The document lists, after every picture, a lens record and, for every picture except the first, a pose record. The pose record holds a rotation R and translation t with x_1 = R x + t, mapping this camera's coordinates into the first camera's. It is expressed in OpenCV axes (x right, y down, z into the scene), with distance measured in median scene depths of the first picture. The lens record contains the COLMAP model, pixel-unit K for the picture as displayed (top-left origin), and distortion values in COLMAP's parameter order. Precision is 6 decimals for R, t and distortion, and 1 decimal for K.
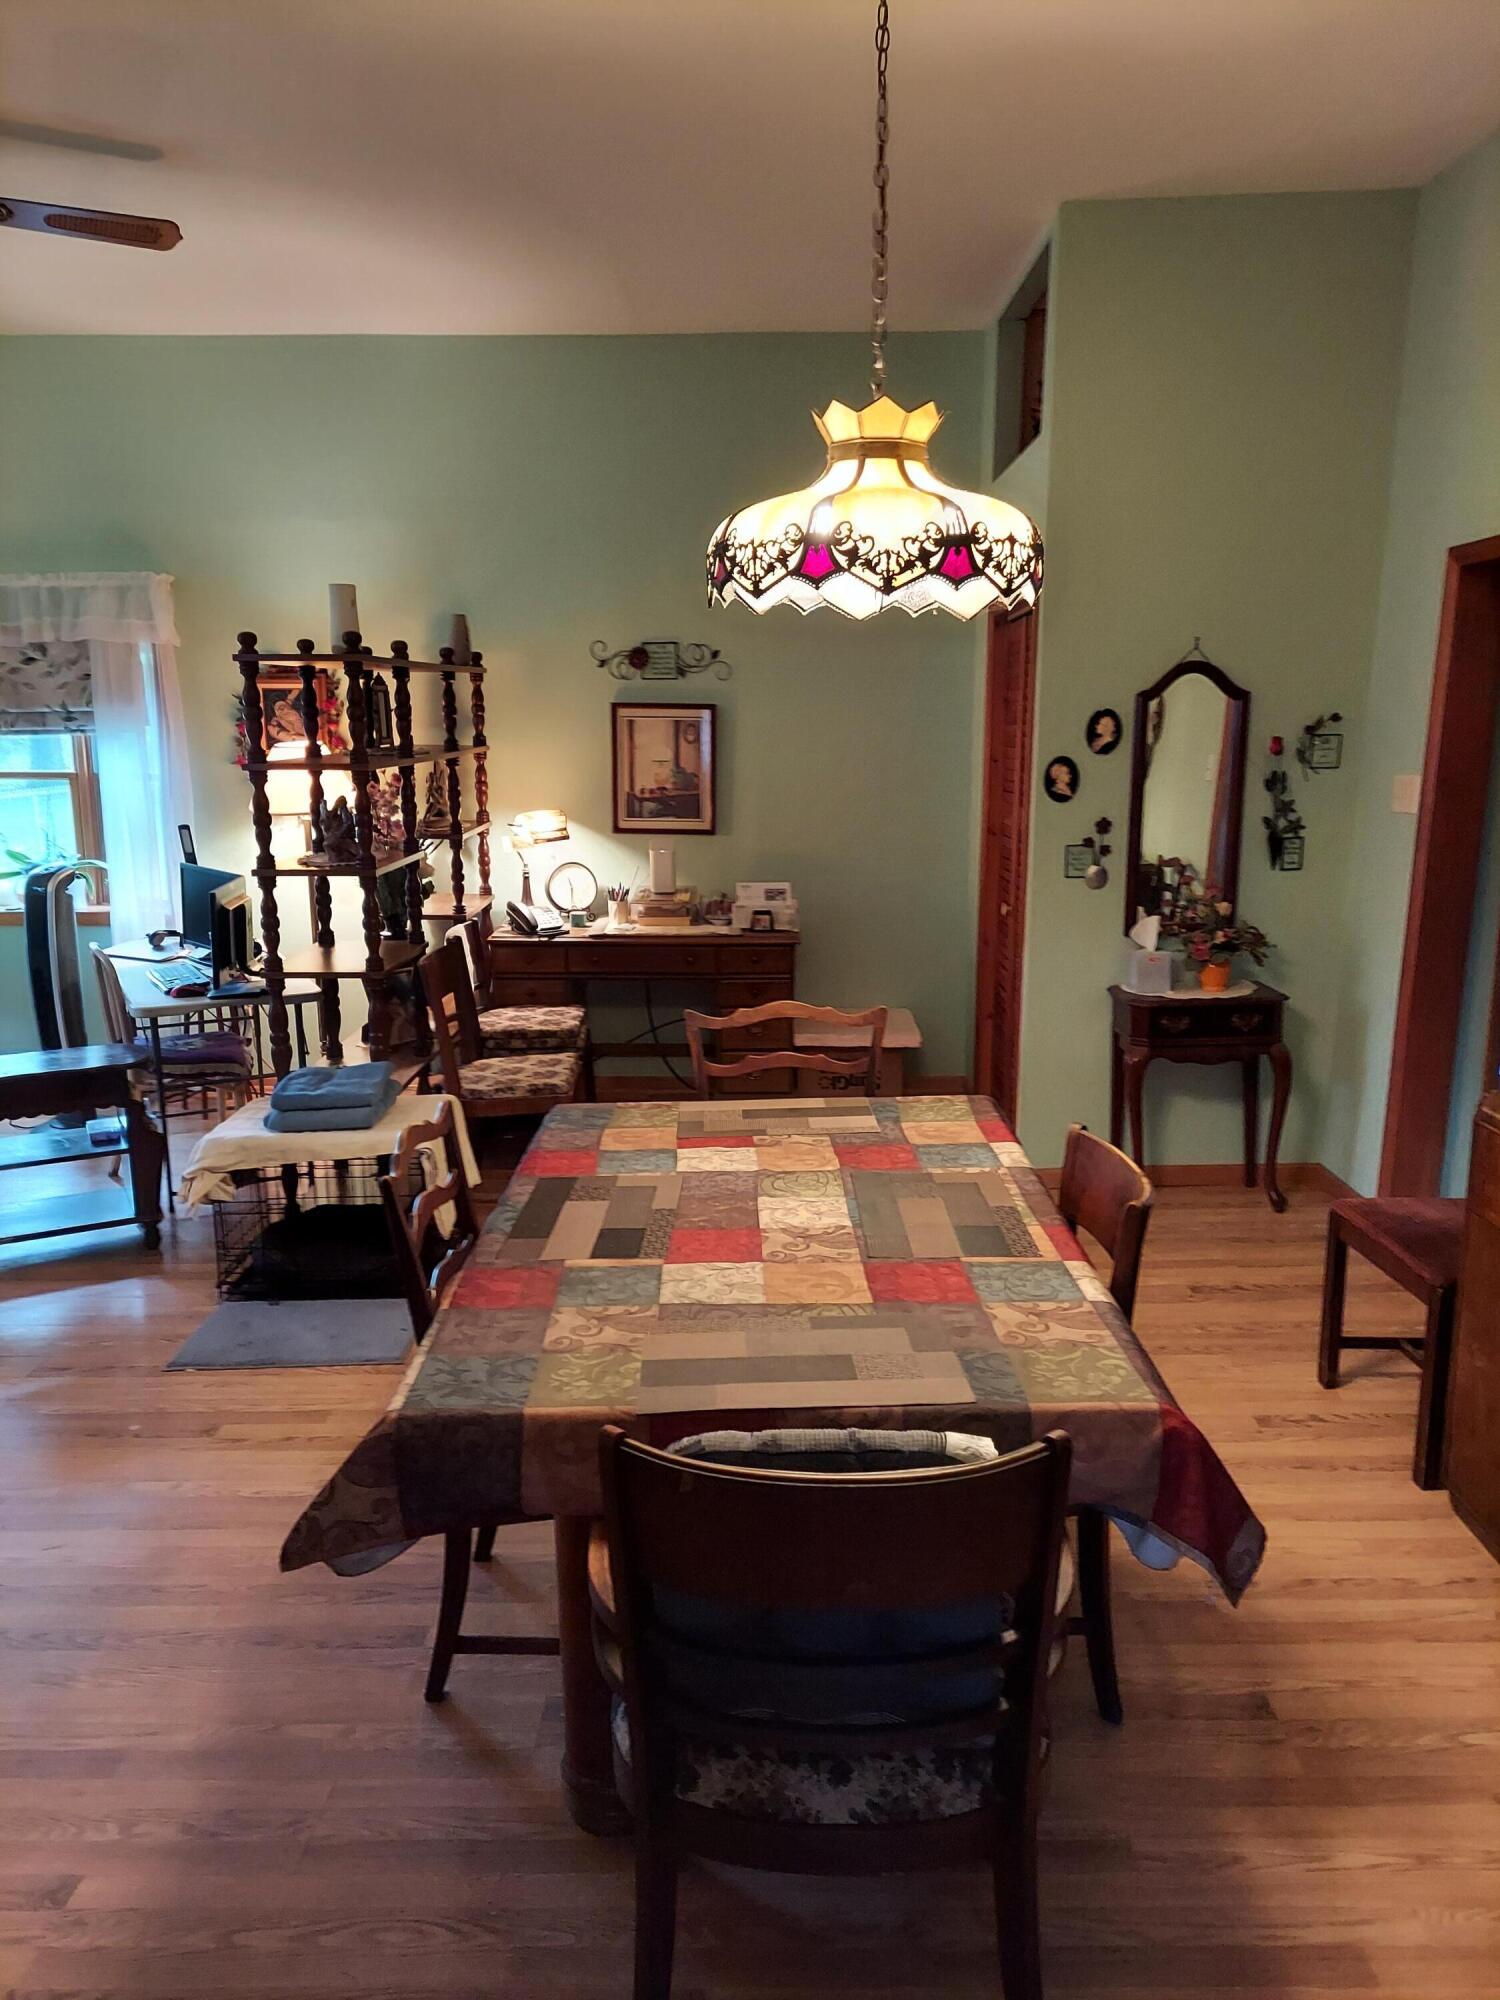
lens RADIAL K [[1438.9, 0, 738.1], [0, 1438.9, 1024.4], [0, 0, 1]] dist [0.110568, -0.112218]
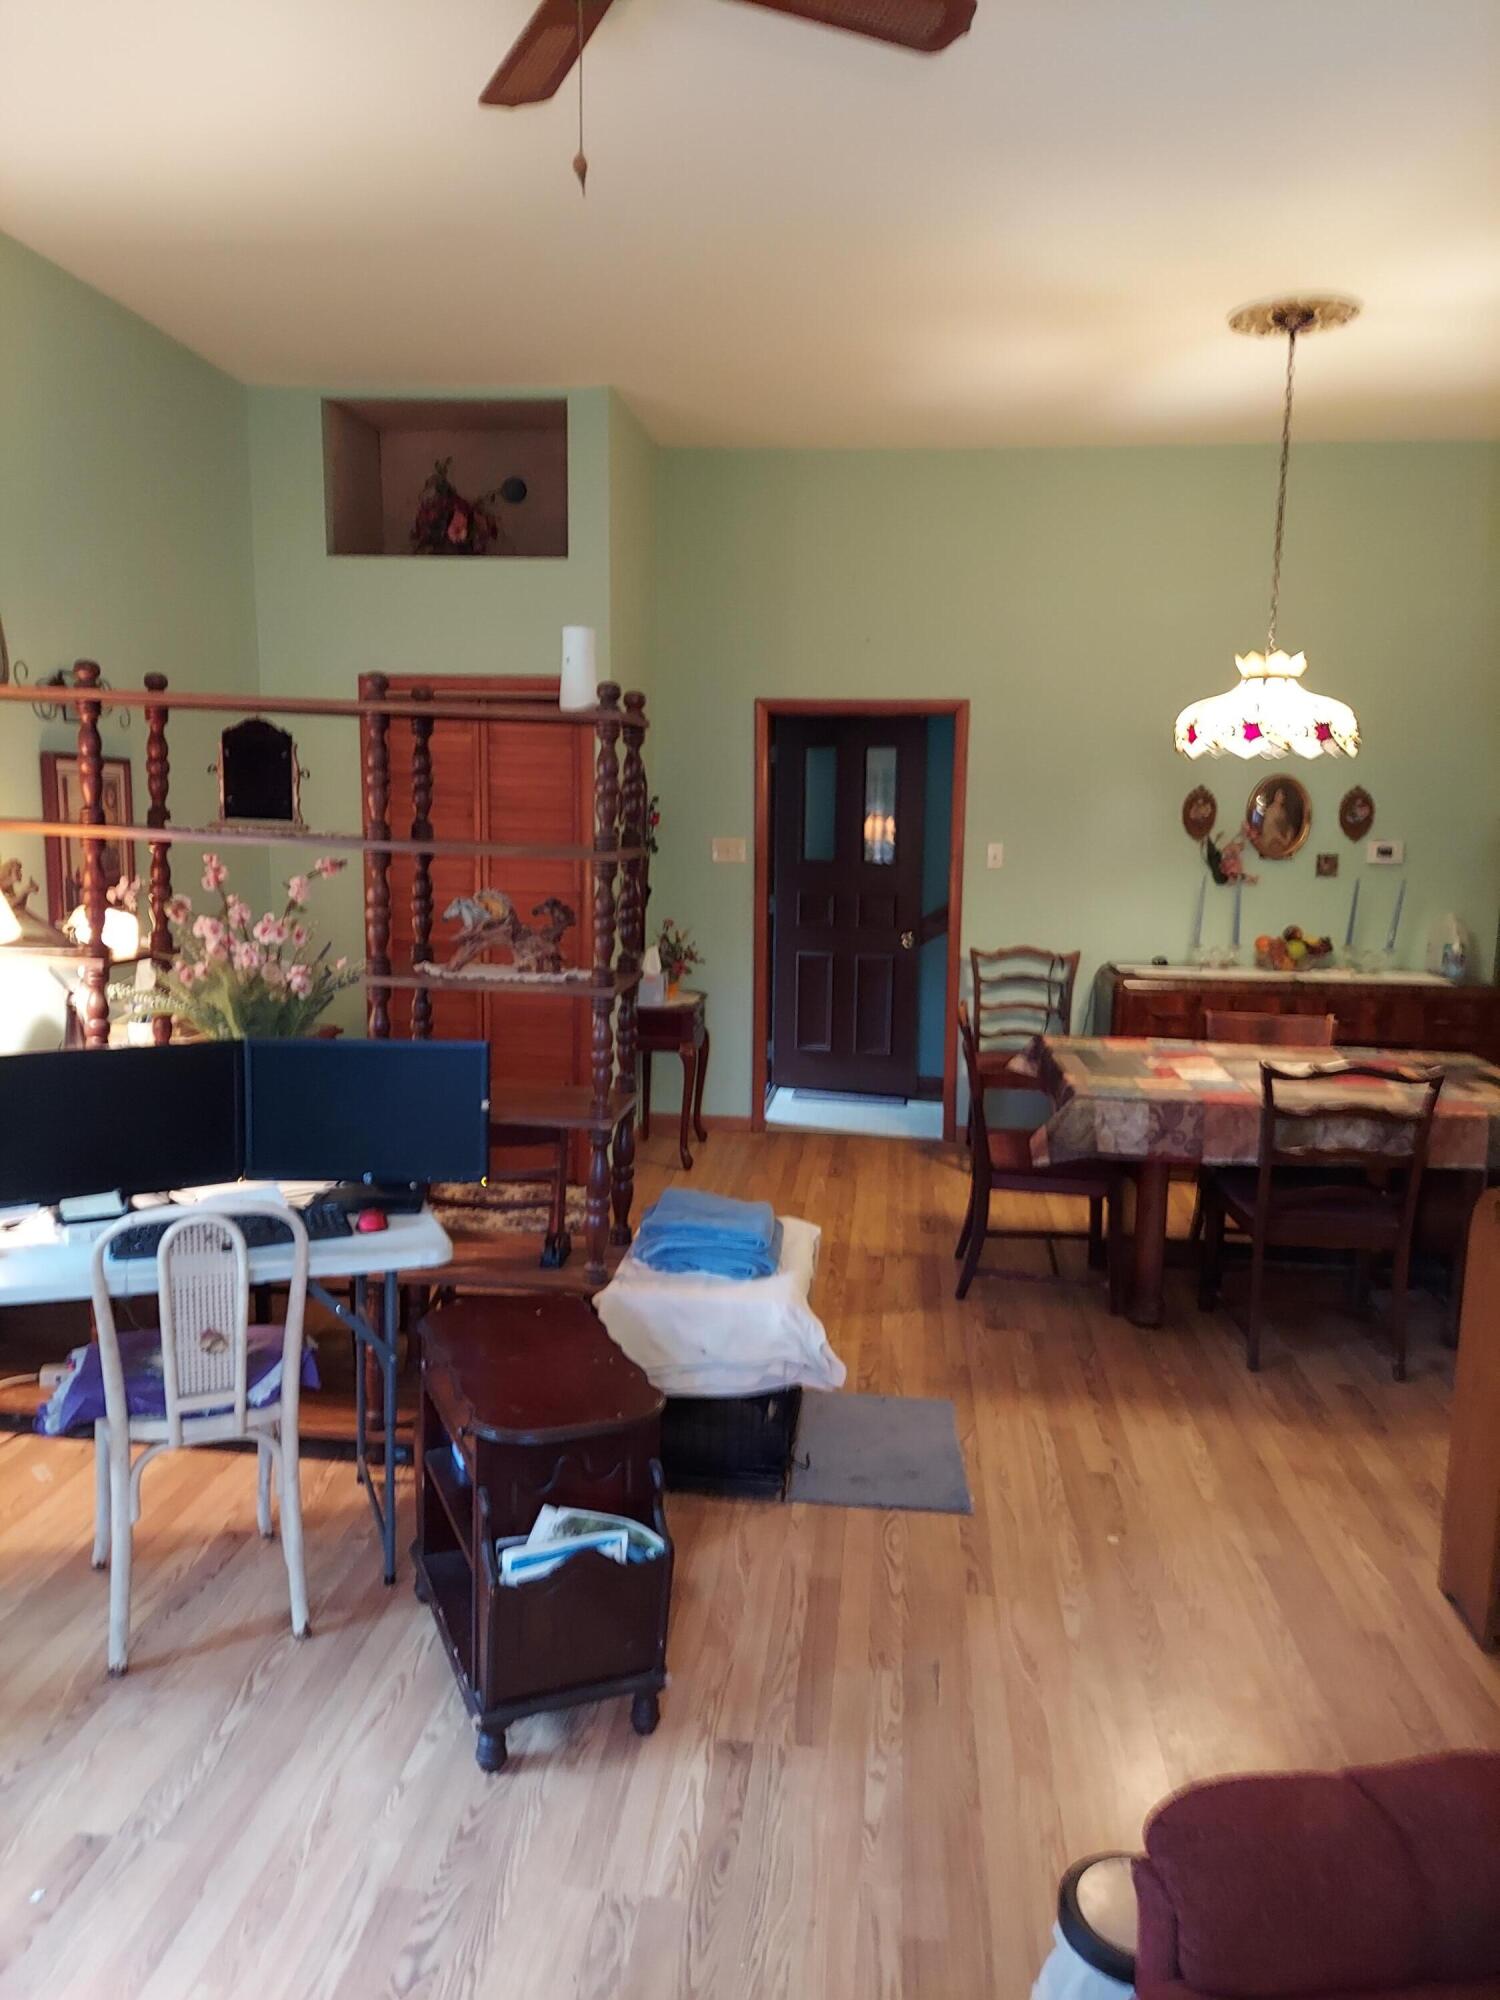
lens RADIAL K [[1438.9, 0, 738.1], [0, 1438.9, 1024.4], [0, 0, 1]] dist [0.110568, -0.112218]
pose [[0.116045, -0.151042, 0.981692, -1.075908], [0.178904, 0.975383, 0.128923, -0.174621], [-0.976999, 0.160667, 0.140210, 0.828307]]
